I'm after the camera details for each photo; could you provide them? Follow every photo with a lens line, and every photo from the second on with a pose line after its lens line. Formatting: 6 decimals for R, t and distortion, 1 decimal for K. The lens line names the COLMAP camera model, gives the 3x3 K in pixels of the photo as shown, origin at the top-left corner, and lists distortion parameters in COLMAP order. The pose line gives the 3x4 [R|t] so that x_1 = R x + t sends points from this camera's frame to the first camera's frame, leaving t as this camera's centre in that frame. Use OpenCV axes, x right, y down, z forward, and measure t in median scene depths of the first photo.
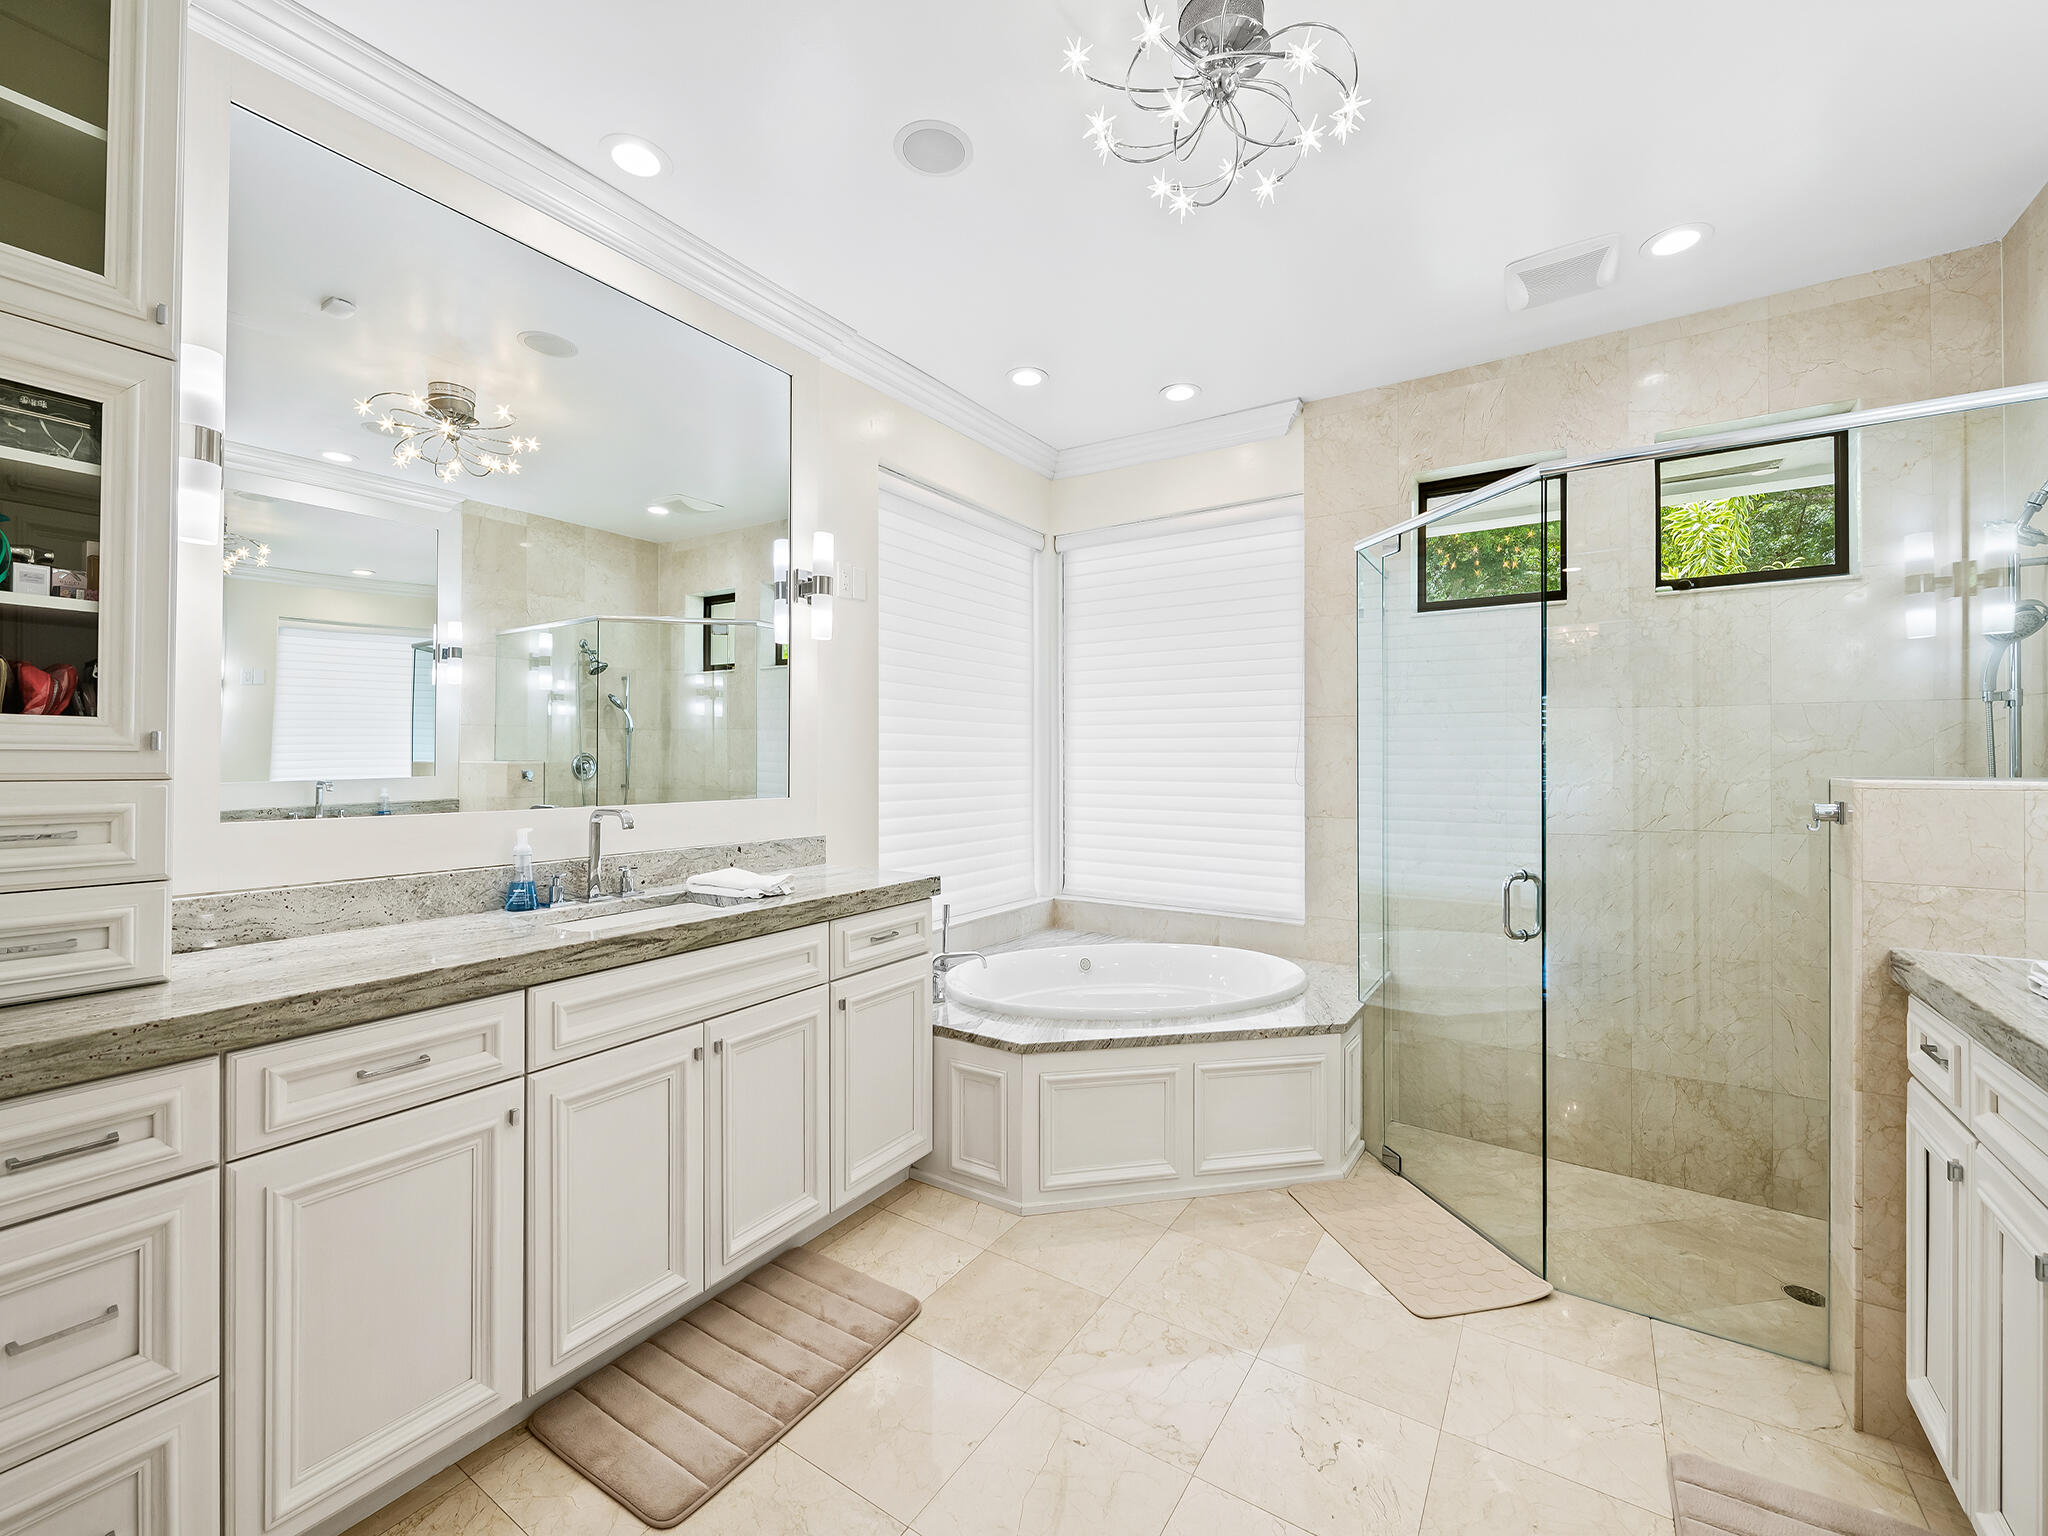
lens RADIAL K [[862.1, 0, 1027.3], [0, 862.1, 759.2], [0, 0, 1]] dist [0.001202, -0.003508]
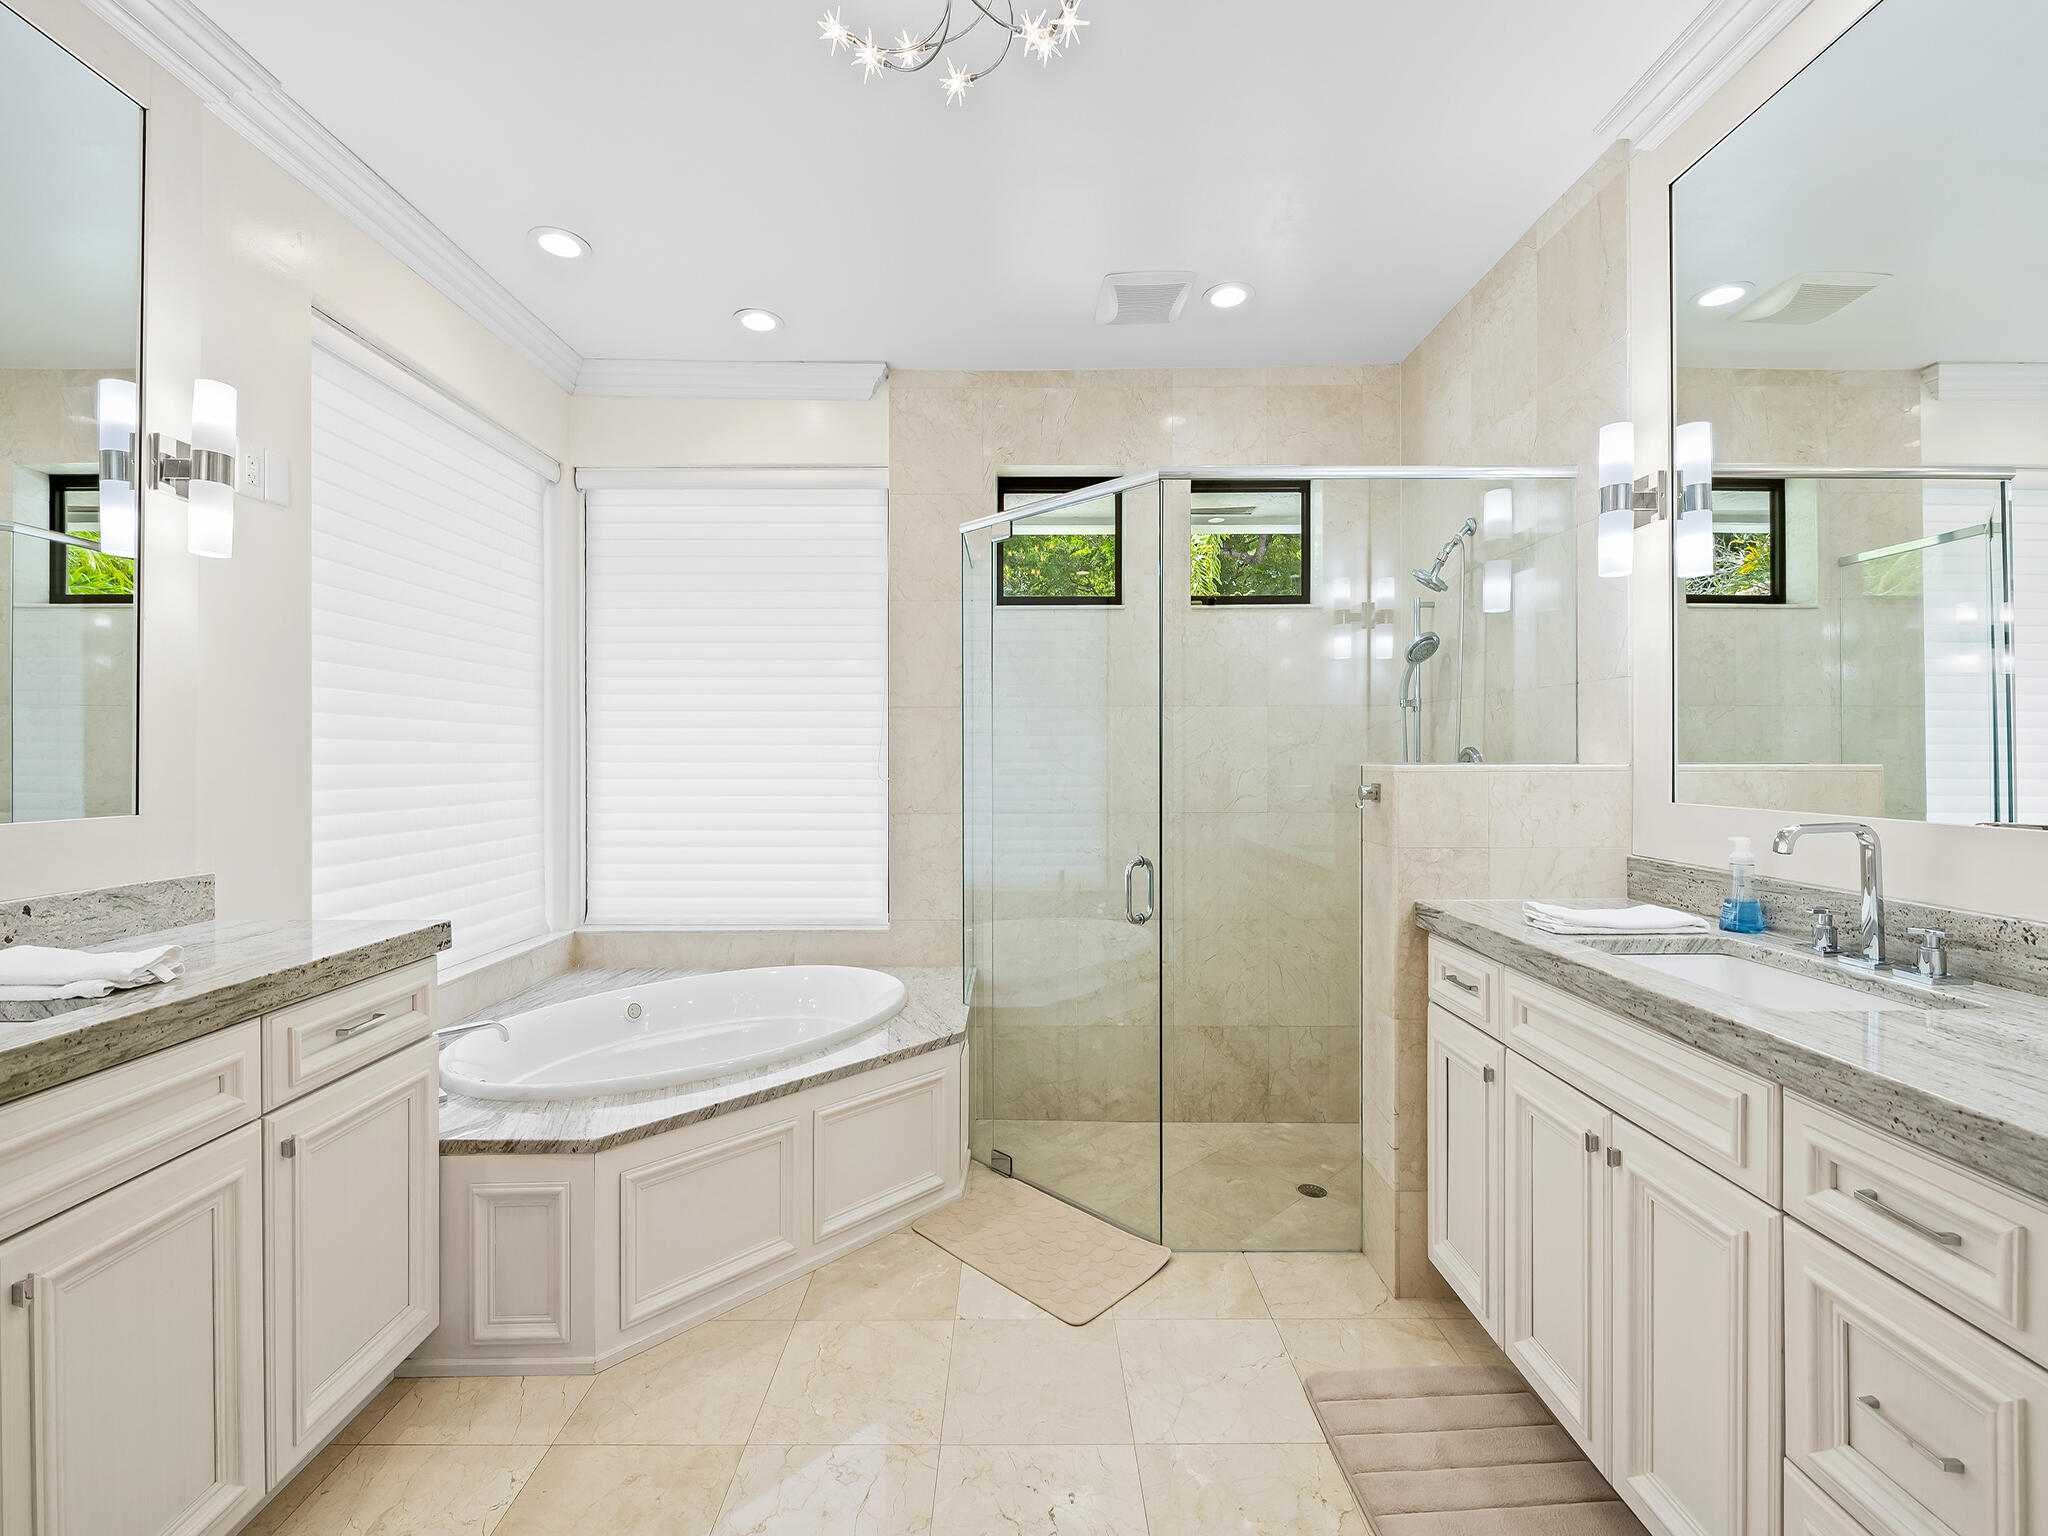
lens RADIAL K [[886.1, 0, 1033.6], [0, 886.1, 756.0], [0, 0, 1]] dist [0.001793, -0.002797]
pose [[0.831111, -0.002764, 0.556100, -0.107284], [0.003304, 0.999995, 0.000032, 0.005971], [-0.556097, 0.001811, 0.831116, 0.156227]]
